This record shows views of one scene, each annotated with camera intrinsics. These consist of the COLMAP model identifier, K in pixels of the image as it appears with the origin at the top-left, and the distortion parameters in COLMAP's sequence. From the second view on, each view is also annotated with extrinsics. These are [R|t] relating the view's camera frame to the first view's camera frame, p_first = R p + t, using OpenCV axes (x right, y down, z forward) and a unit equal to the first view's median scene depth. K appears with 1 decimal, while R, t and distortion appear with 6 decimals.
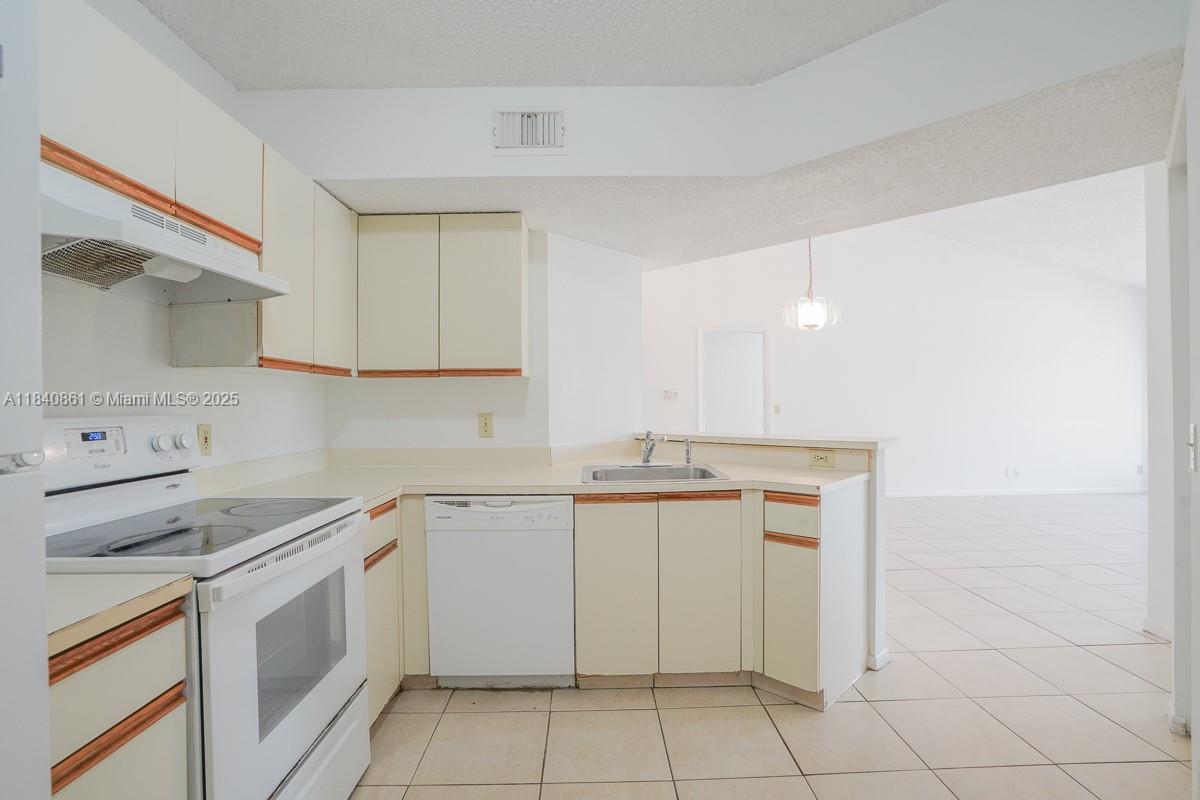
lens RADIAL K [[559.1, 0, 595.6], [0, 559.1, 400.7], [0, 0, 1]] dist [-0.055807, 0.020081]
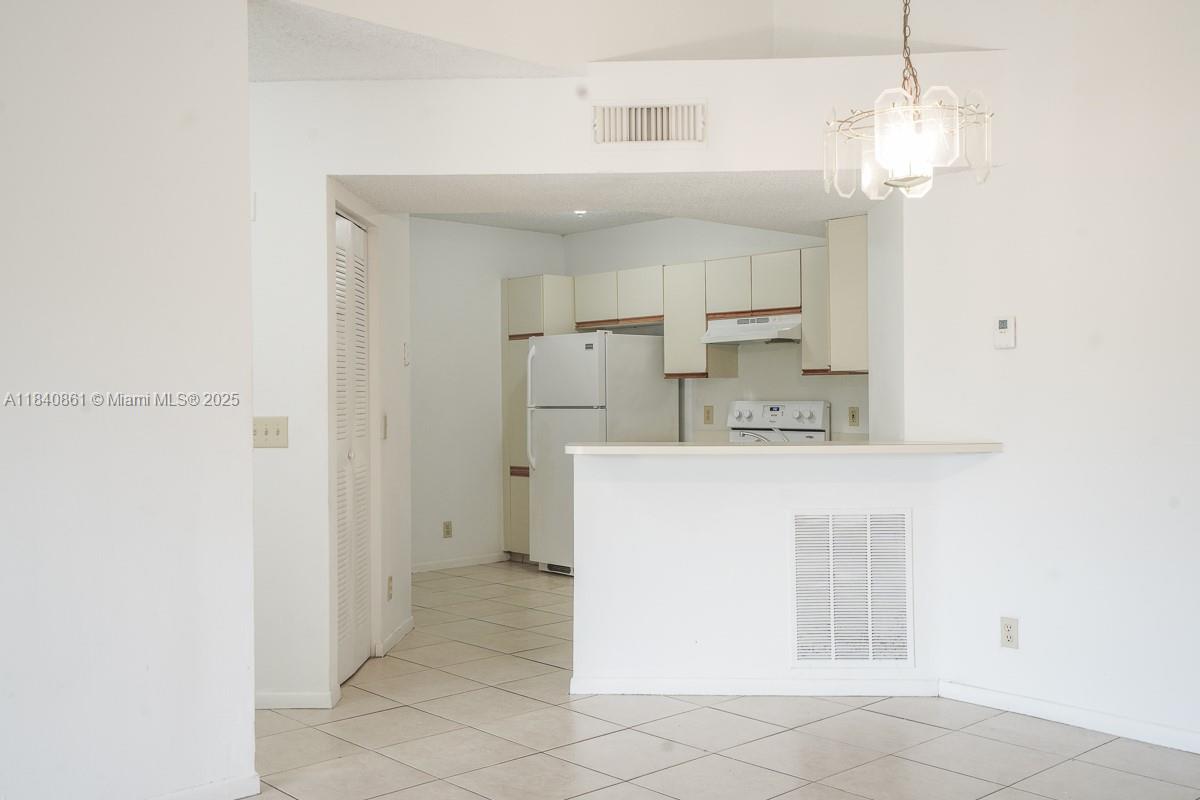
lens RADIAL K [[1169.5, 0, 600.0], [0, 1169.5, 400.0], [0, 0, 1]] dist [0.103536, 0.001737]
pose [[-0.736417, 0.020492, -0.676217, 2.186829], [0.021147, 0.999750, 0.007268, -0.020061], [0.676197, -0.008948, -0.736667, 2.978549]]
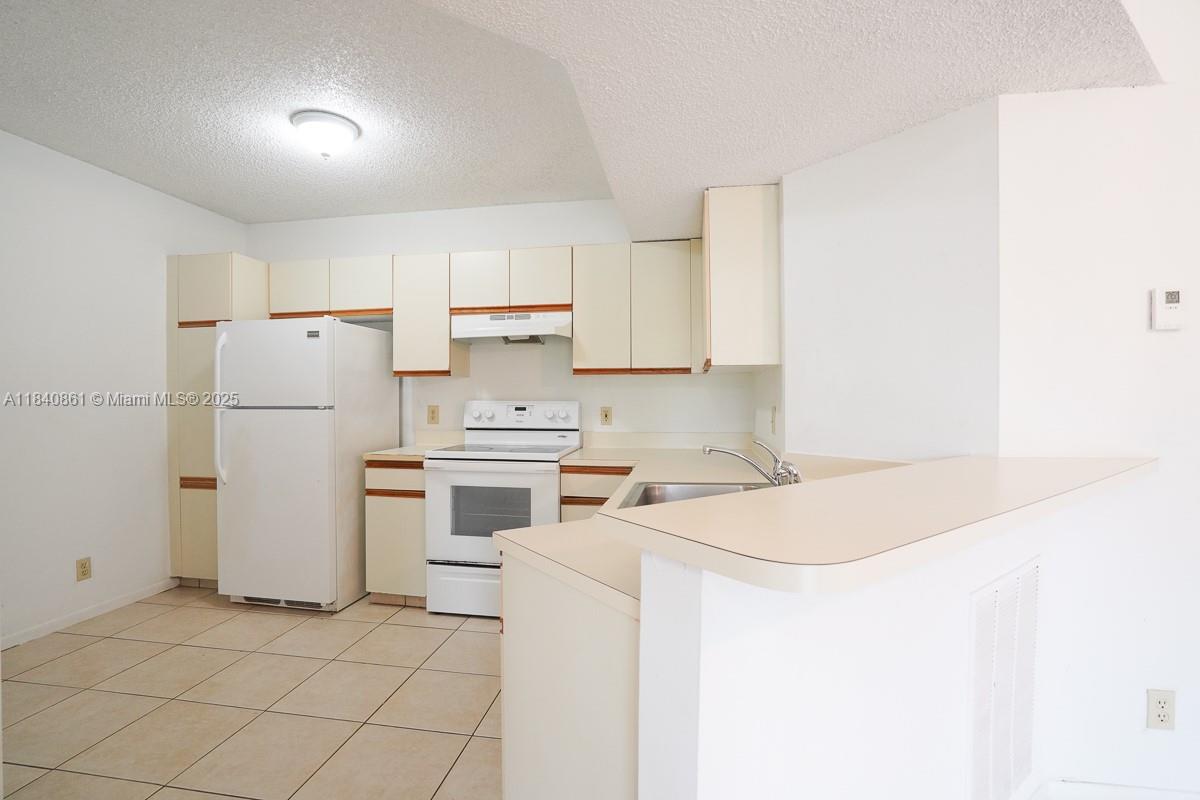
lens RADIAL K [[559.1, 0, 595.6], [0, 559.1, 400.7], [0, 0, 1]] dist [-0.055807, 0.020081]
pose [[-0.172546, 0.017993, -0.984837, 1.006705], [0.009054, 0.999820, 0.016680, -0.006396], [0.984960, -0.006039, -0.172678, 1.212745]]
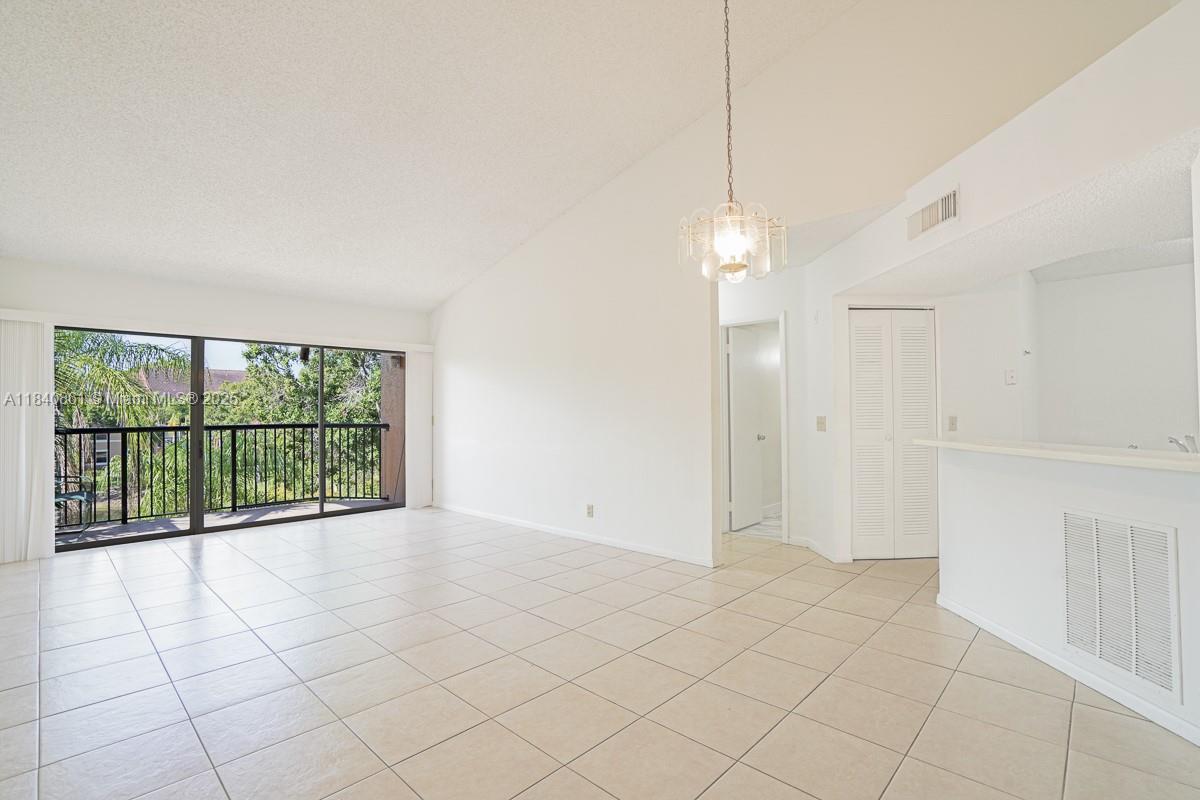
lens RADIAL K [[559.1, 0, 595.6], [0, 559.1, 400.7], [0, 0, 1]] dist [-0.055807, 0.020081]
pose [[-0.728922, 0.028701, 0.683994, 0.271451], [0.012587, 0.999514, -0.028527, 0.006817], [-0.684481, -0.012185, -0.728929, 3.110923]]
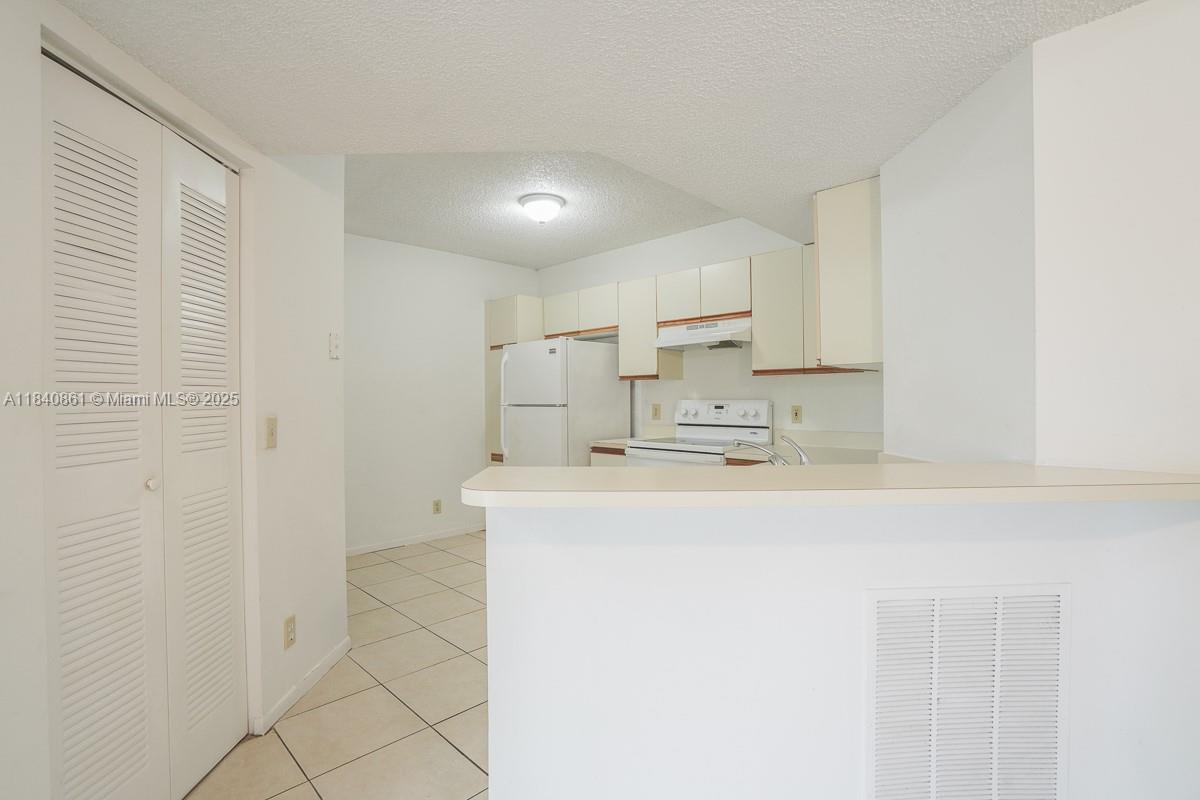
lens RADIAL K [[559.1, 0, 595.6], [0, 559.1, 400.7], [0, 0, 1]] dist [-0.055807, 0.020081]
pose [[-0.711131, 0.021022, -0.702745, 0.994684], [0.019644, 0.999757, 0.010028, -0.004468], [0.702785, -0.006674, -0.711371, 1.746705]]
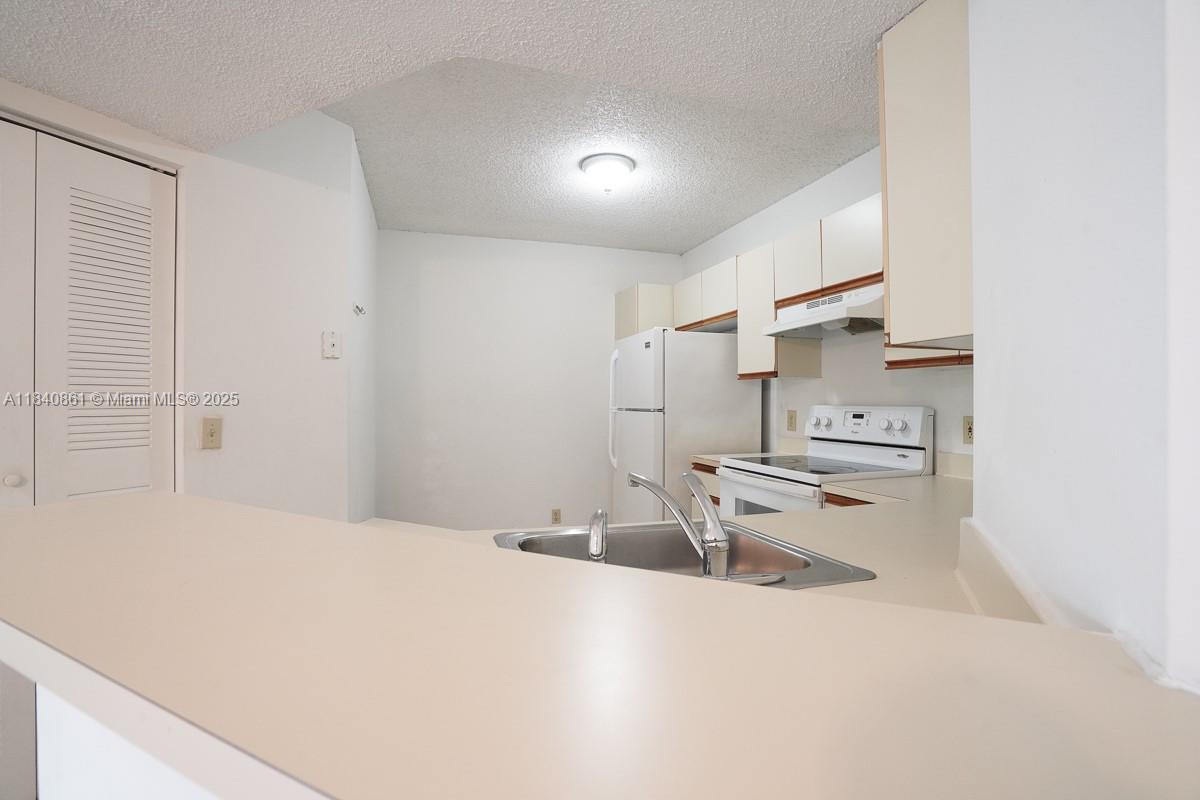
lens RADIAL K [[559.1, 0, 595.6], [0, 559.1, 400.7], [0, 0, 1]] dist [-0.055807, 0.020081]
pose [[-0.953761, 0.010436, -0.300384, 0.356423], [0.012124, 0.999919, -0.003756, 0.005552], [0.300321, -0.007224, -0.953811, 1.763137]]
